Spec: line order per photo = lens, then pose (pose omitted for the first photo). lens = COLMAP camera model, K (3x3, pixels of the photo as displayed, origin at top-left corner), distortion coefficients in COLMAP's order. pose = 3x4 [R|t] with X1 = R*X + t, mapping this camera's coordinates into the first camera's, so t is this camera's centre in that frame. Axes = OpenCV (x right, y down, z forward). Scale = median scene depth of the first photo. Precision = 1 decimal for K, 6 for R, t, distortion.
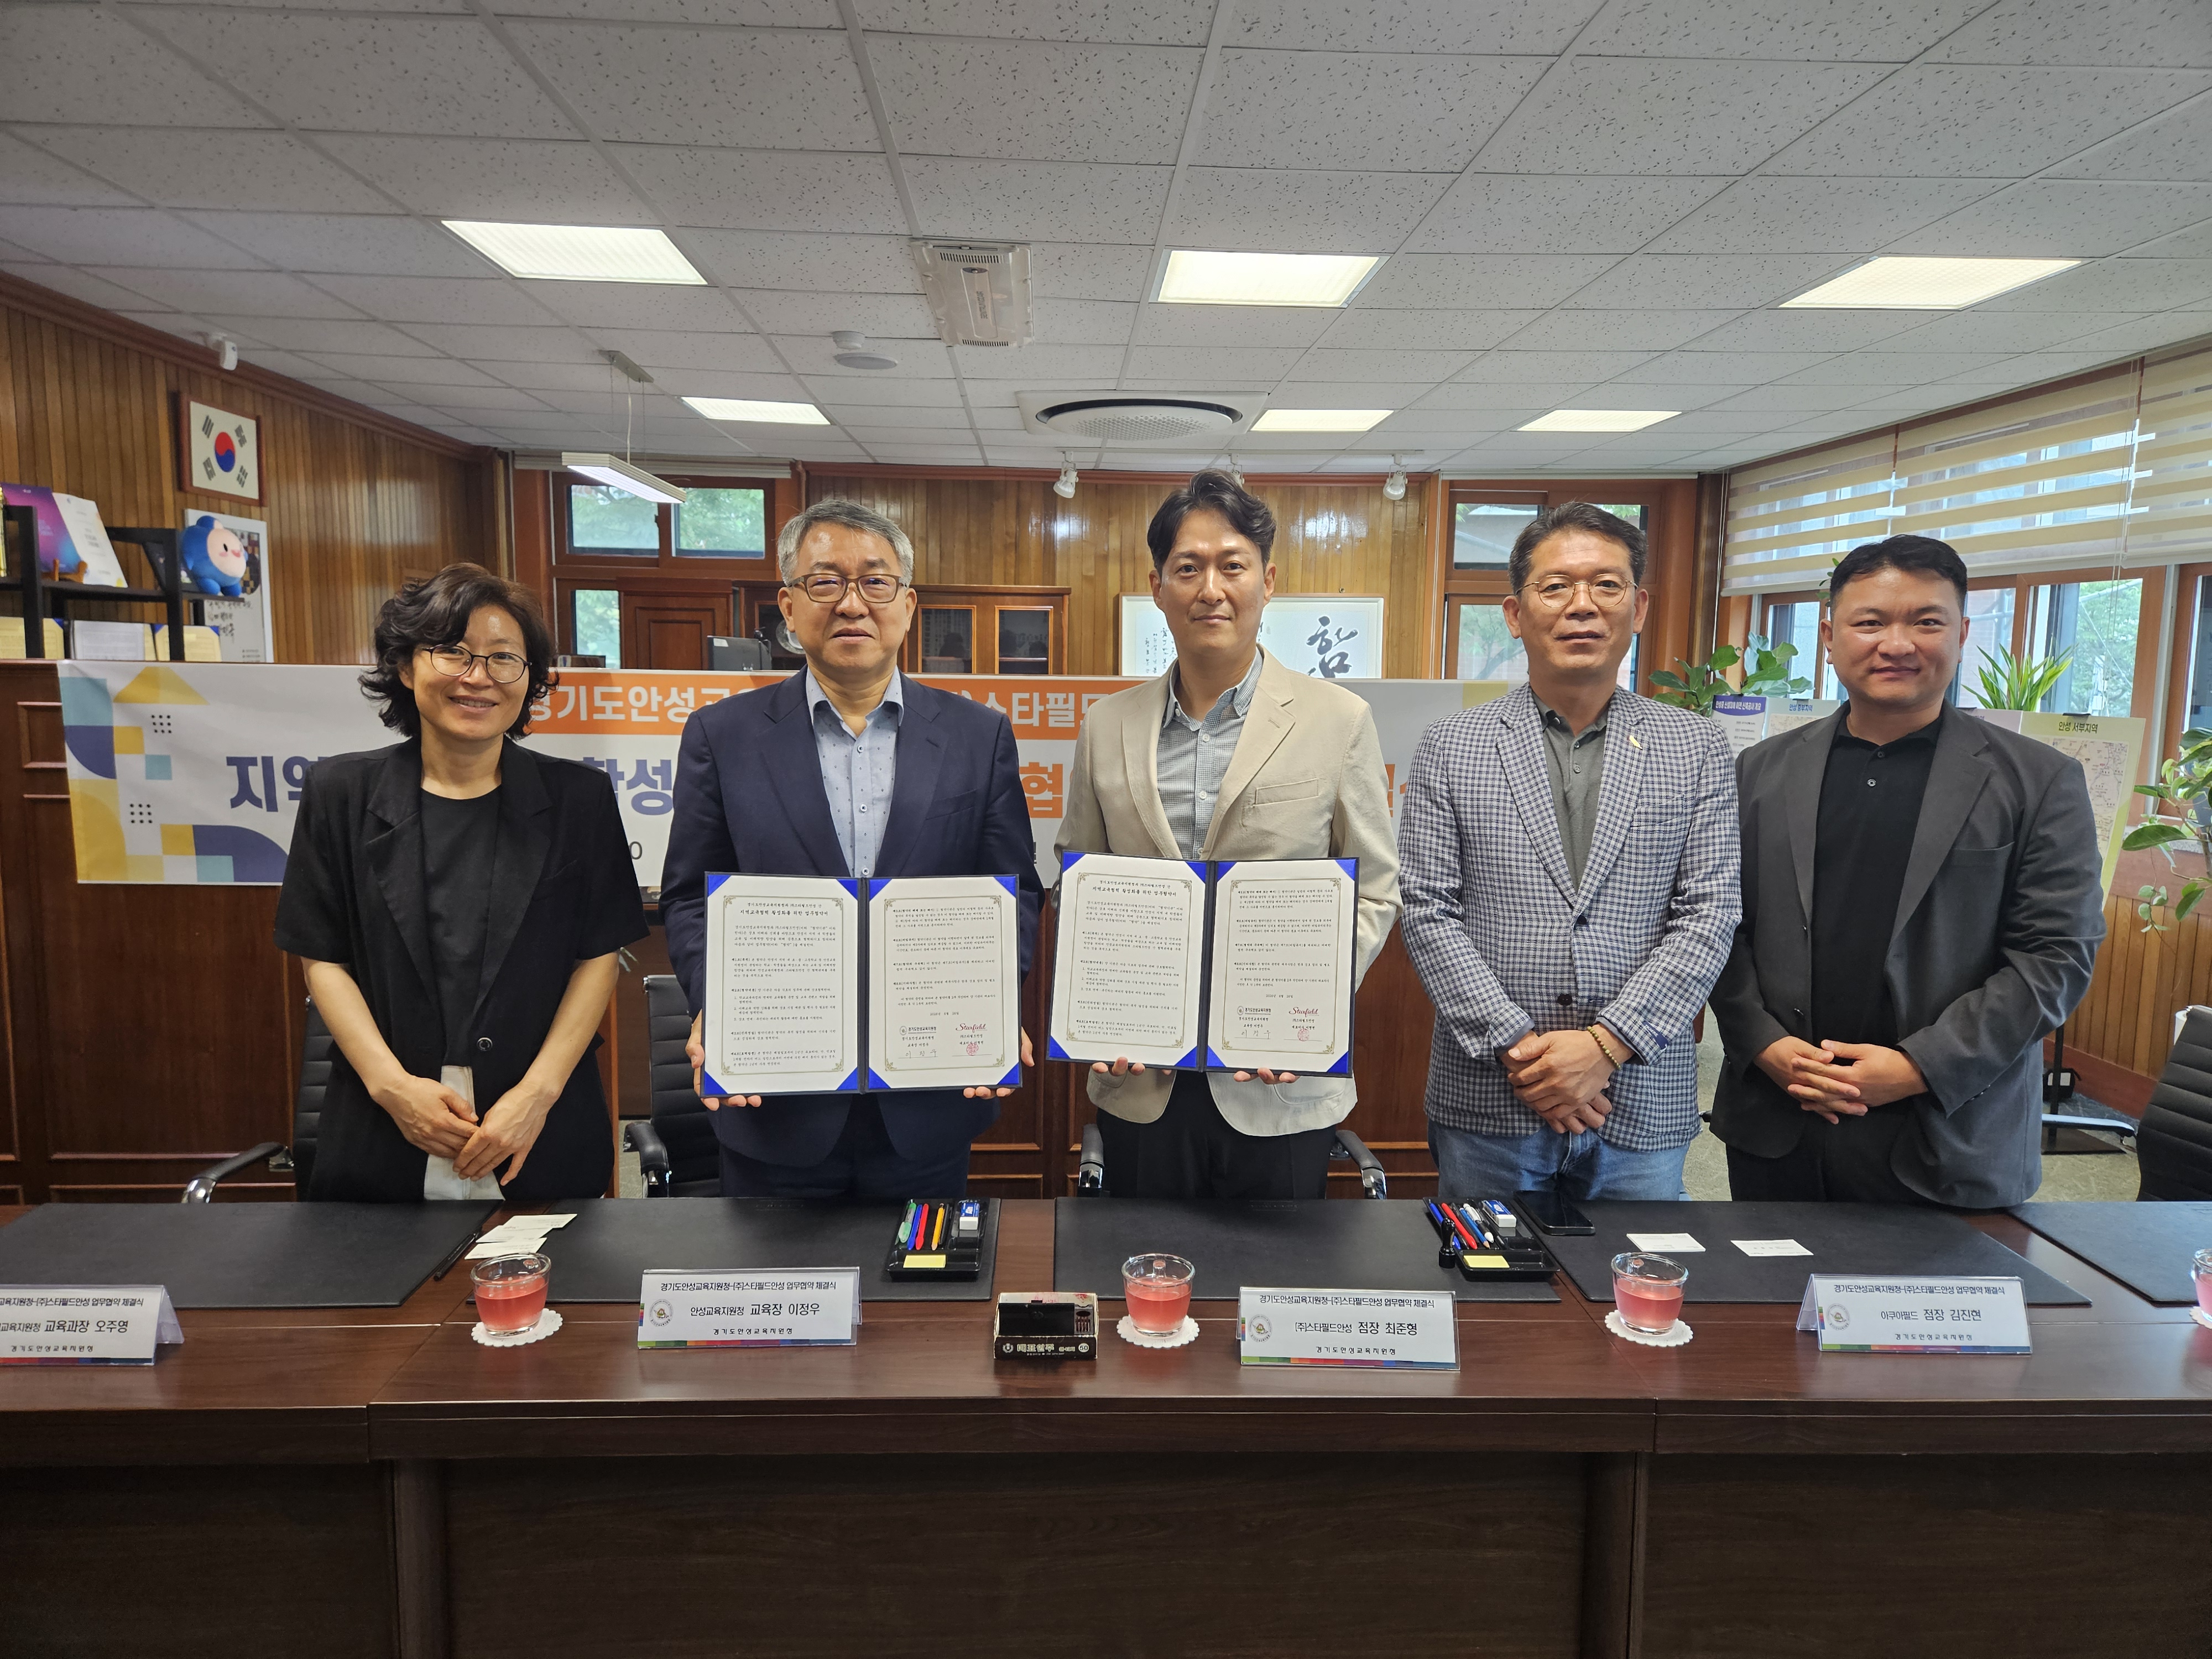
lens RADIAL K [[1519.9, 0, 1109.1], [0, 1519.9, 820.6], [0, 0, 1]] dist [0.068470, -0.045563]
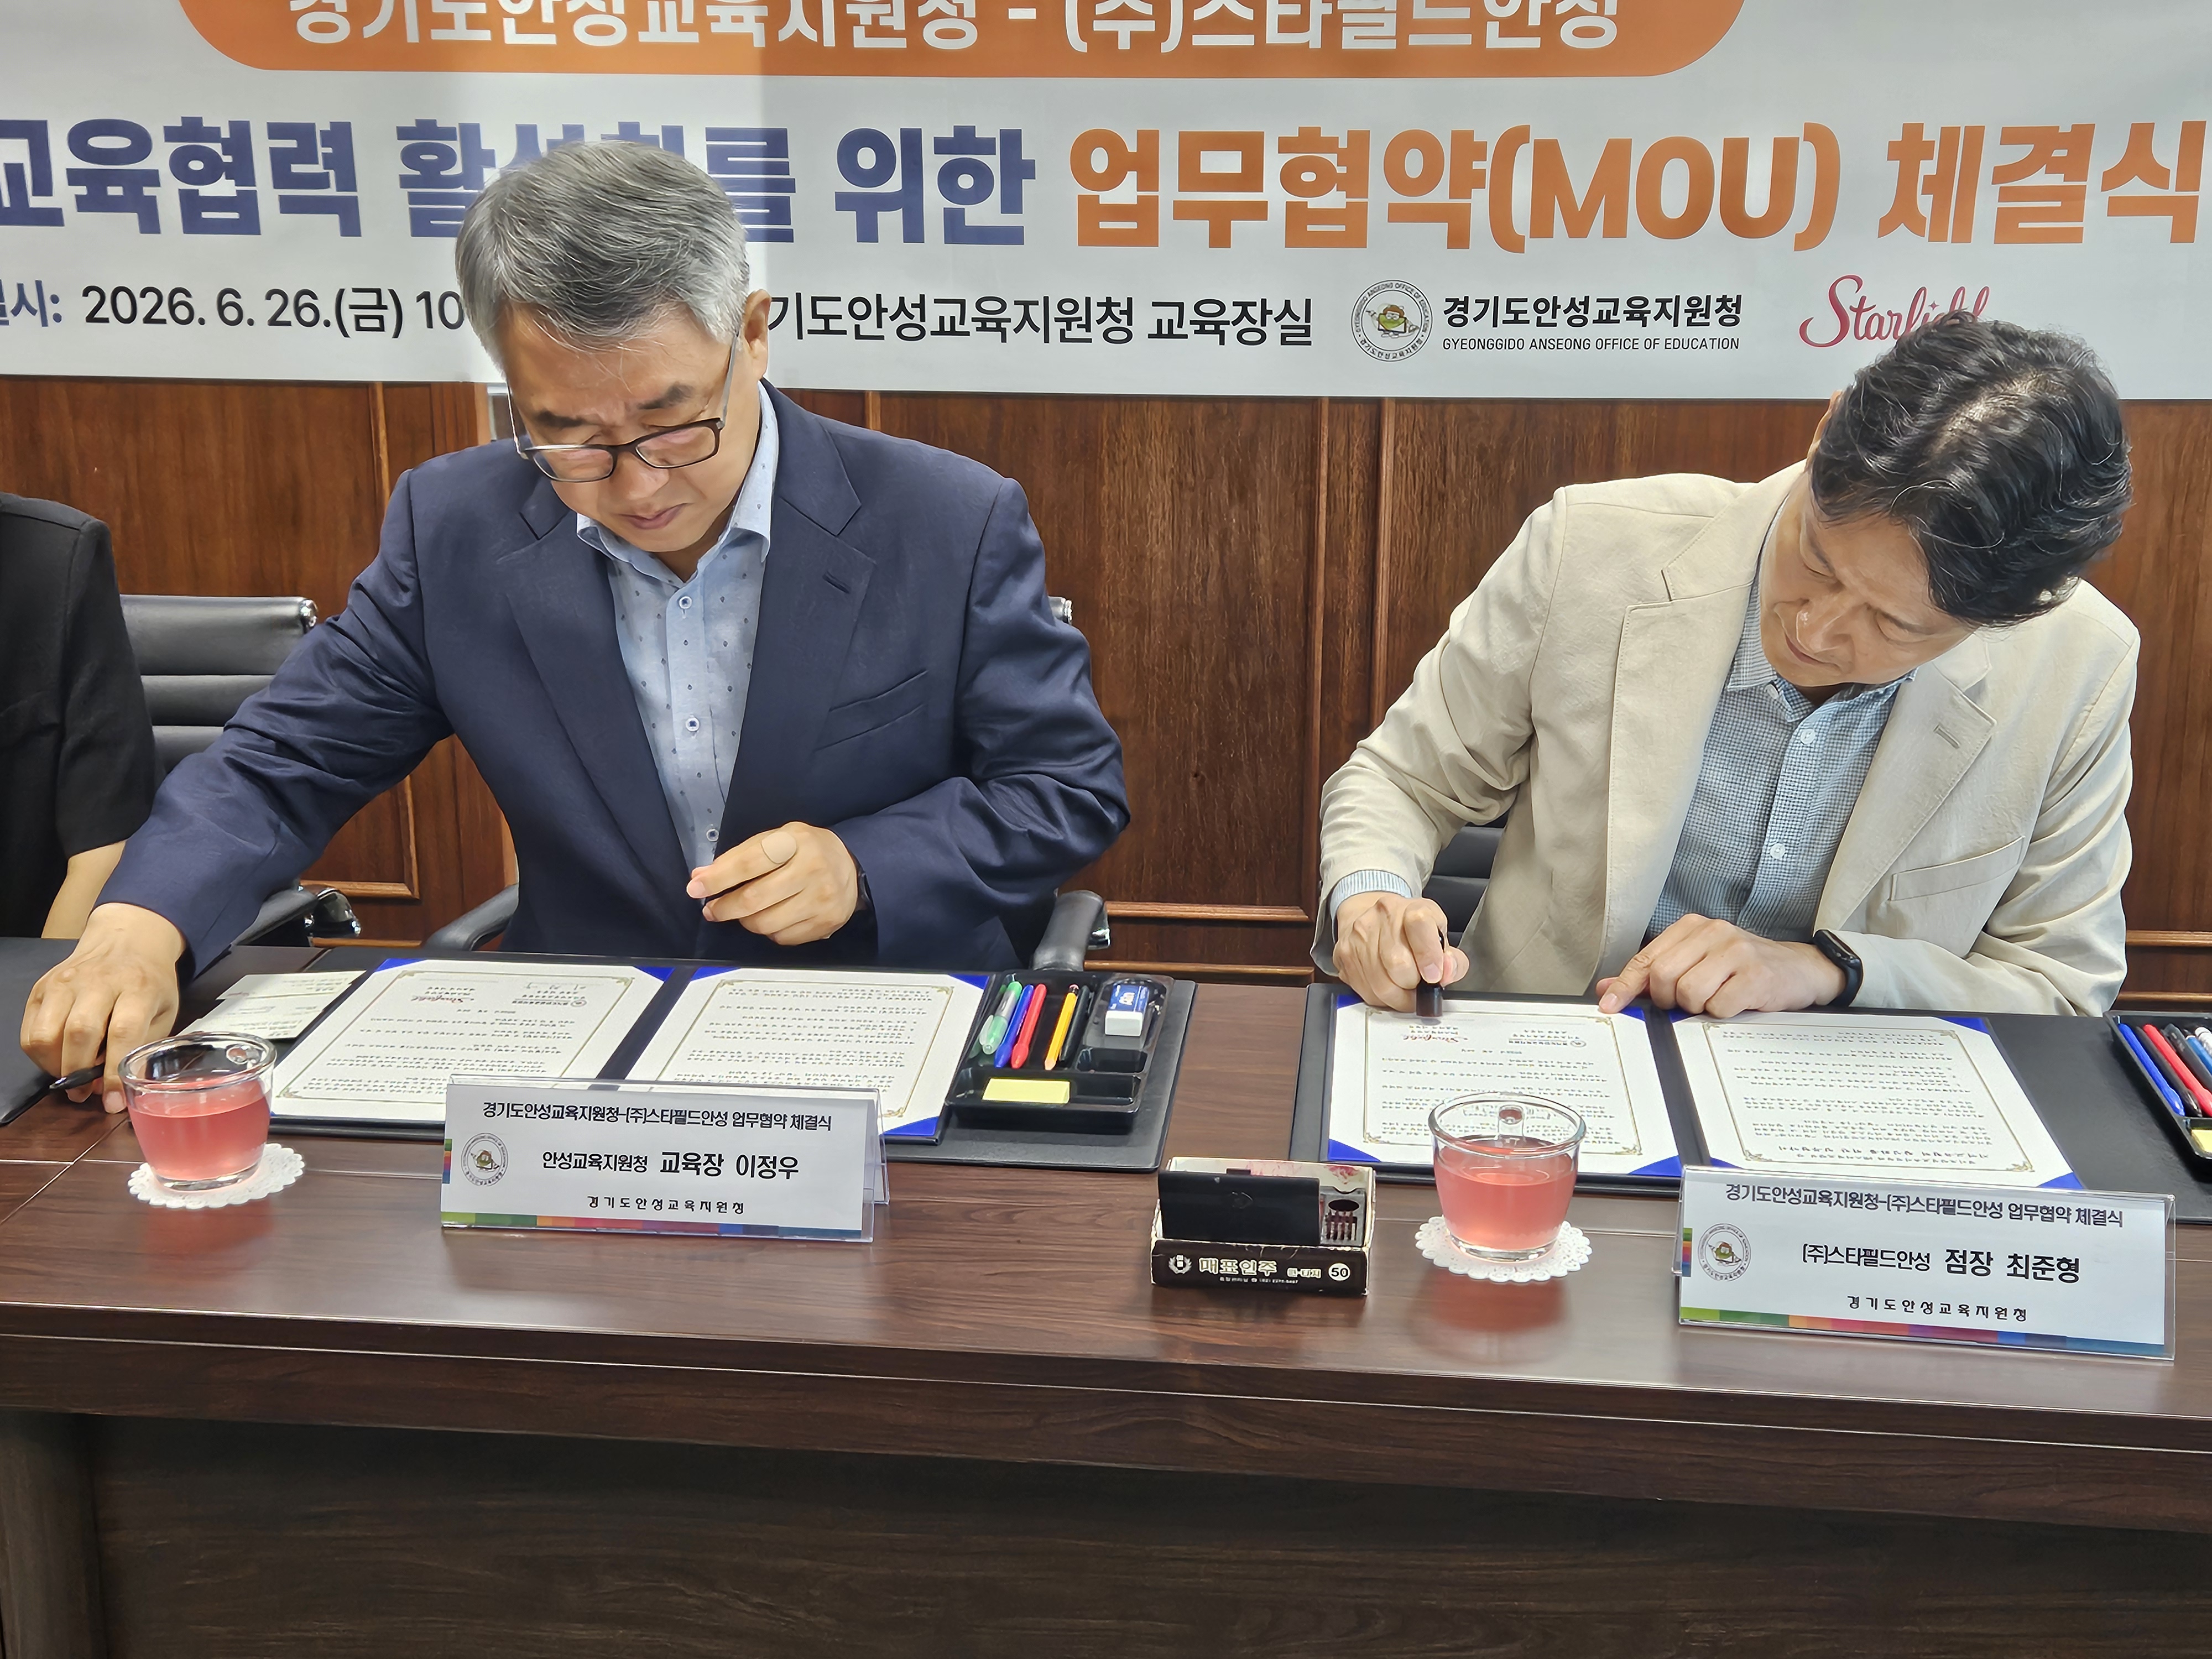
lens RADIAL K [[2810.8, 0, 1111.4], [0, 2810.8, 832.5], [0, 0, 1]] dist [0.076995, 0.000000]
pose [[0.990974, 0.029000, -0.130883, 0.014074], [-0.007075, 0.986274, 0.164963, 0.040520], [0.133870, -0.162548, 0.977577, 0.097607]]
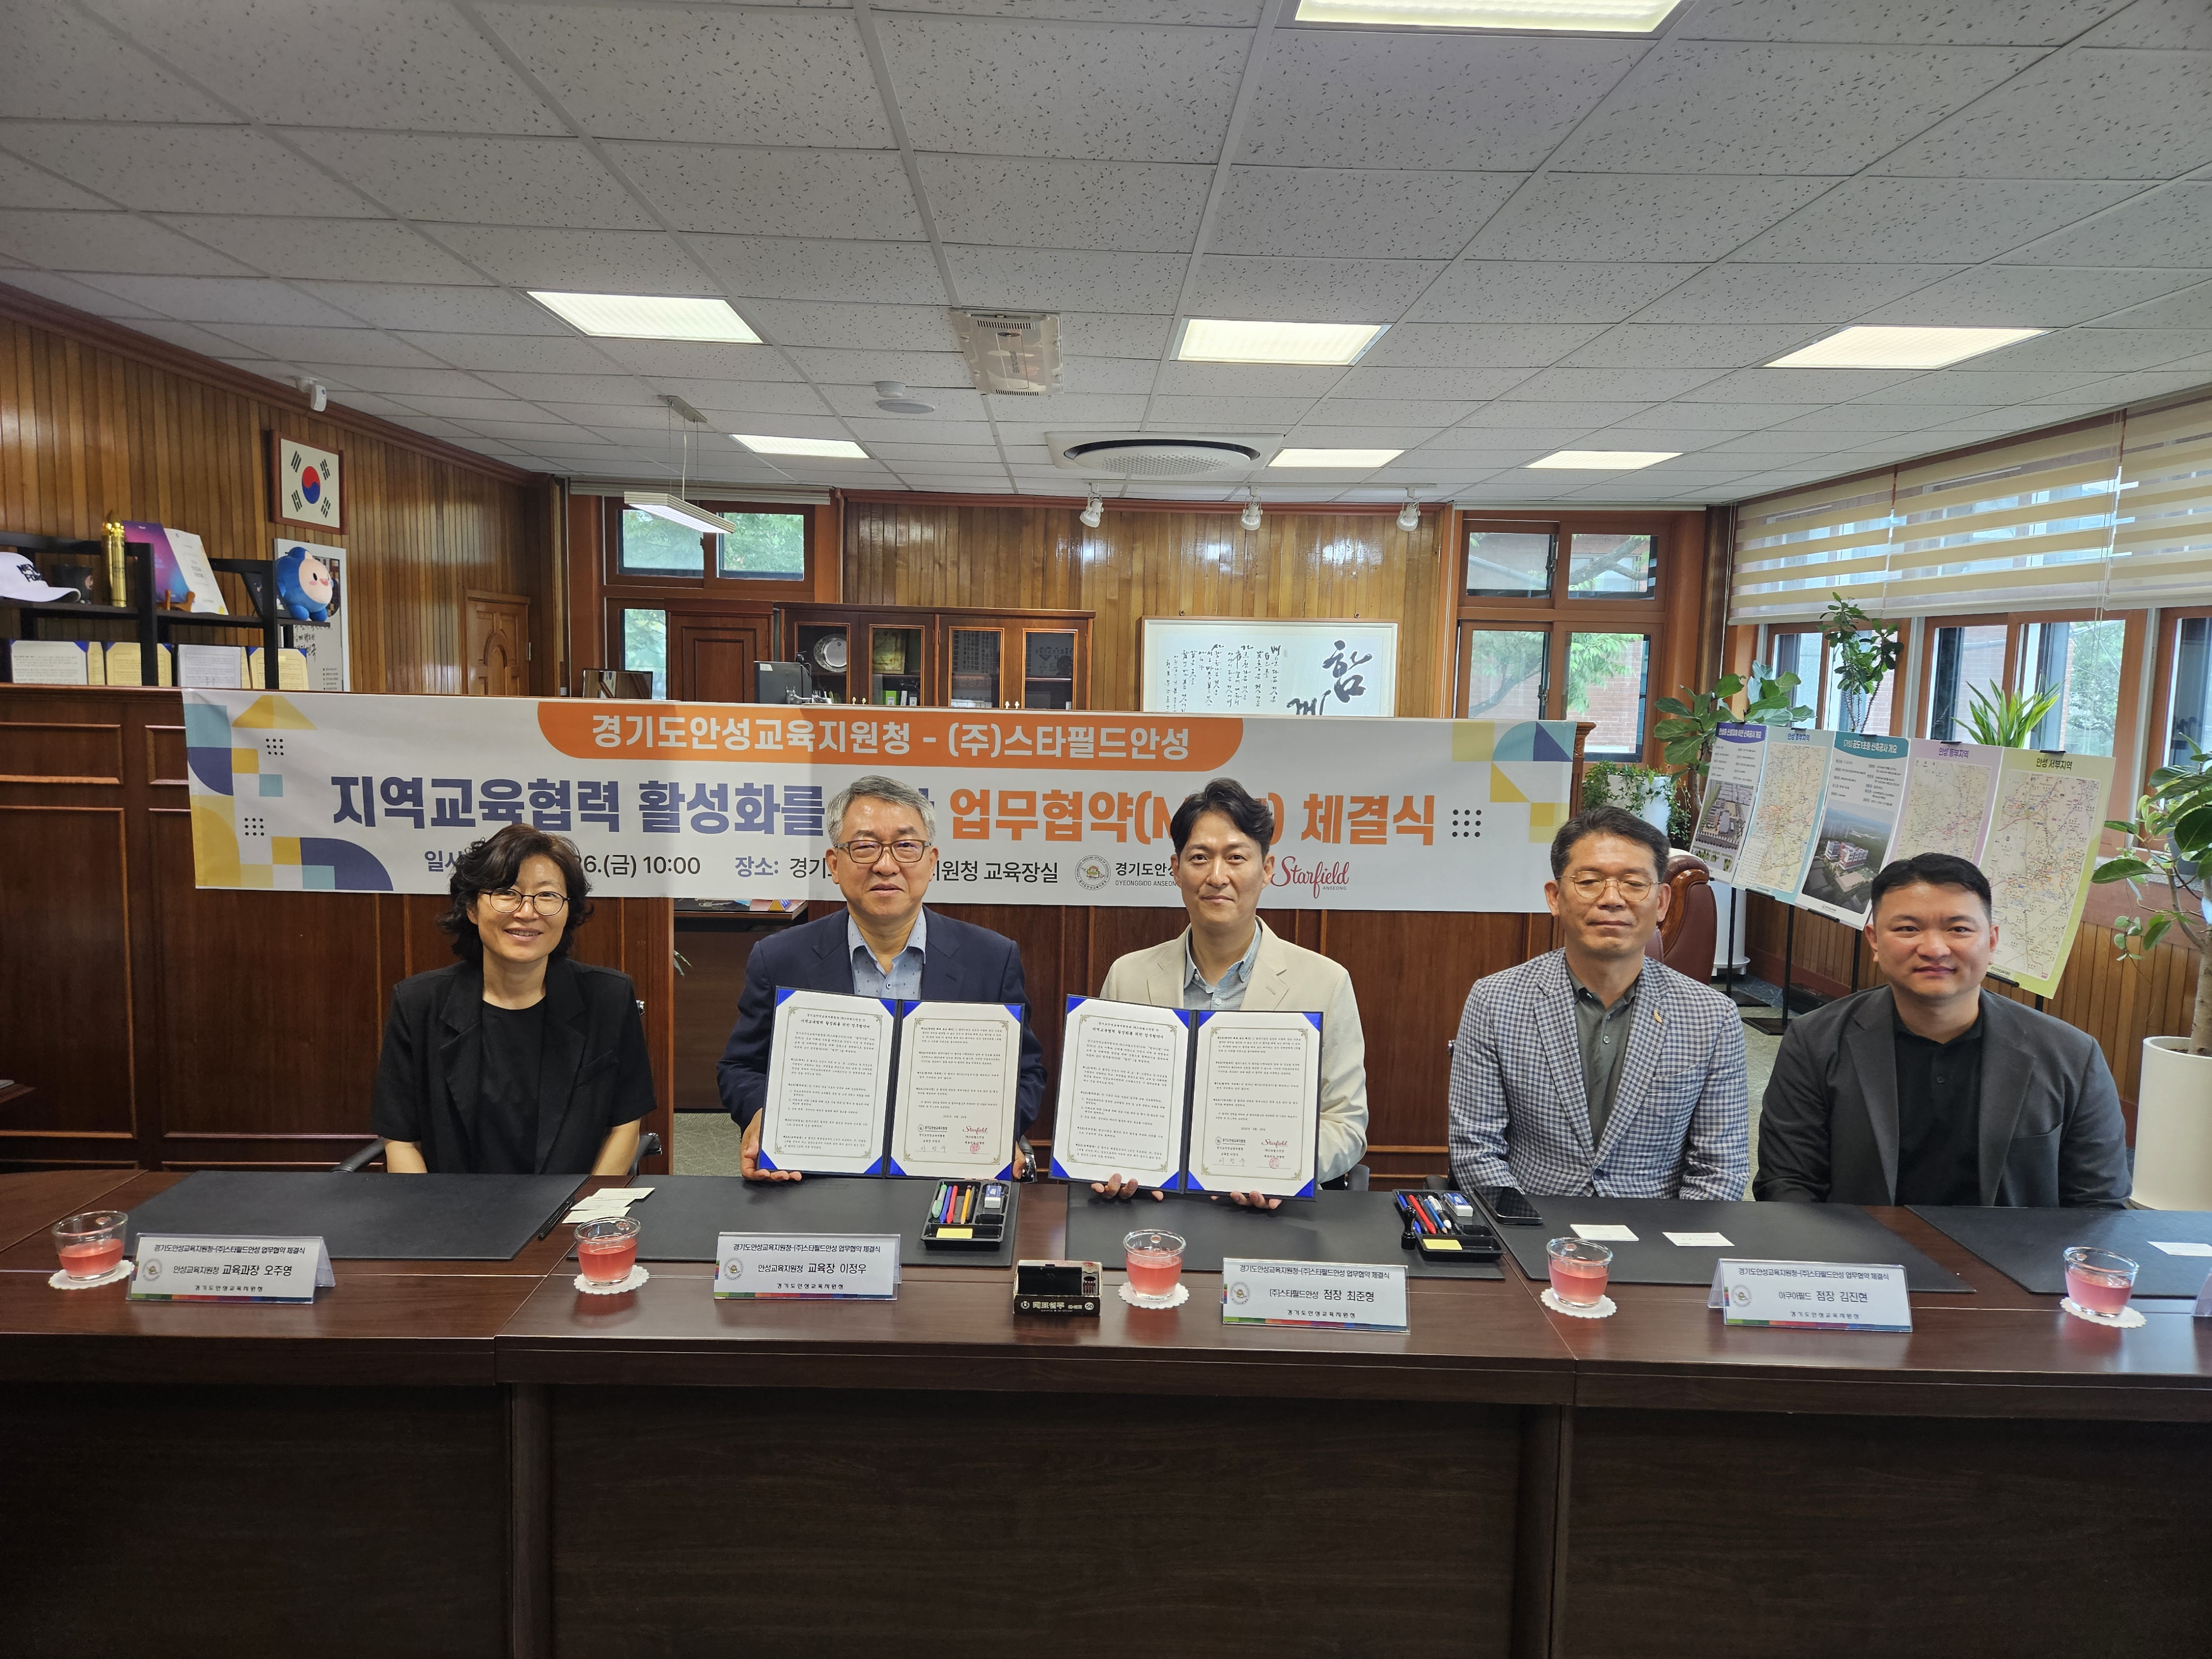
lens RADIAL K [[1519.9, 0, 1090.6], [0, 1519.9, 812.0], [0, 0, 1]] dist [0.068470, -0.045563]
pose [[0.999514, 0.013177, -0.028245, 0.007584], [-0.013459, 0.999861, -0.009821, -0.014645], [0.028112, 0.010196, 0.999553, -0.108457]]
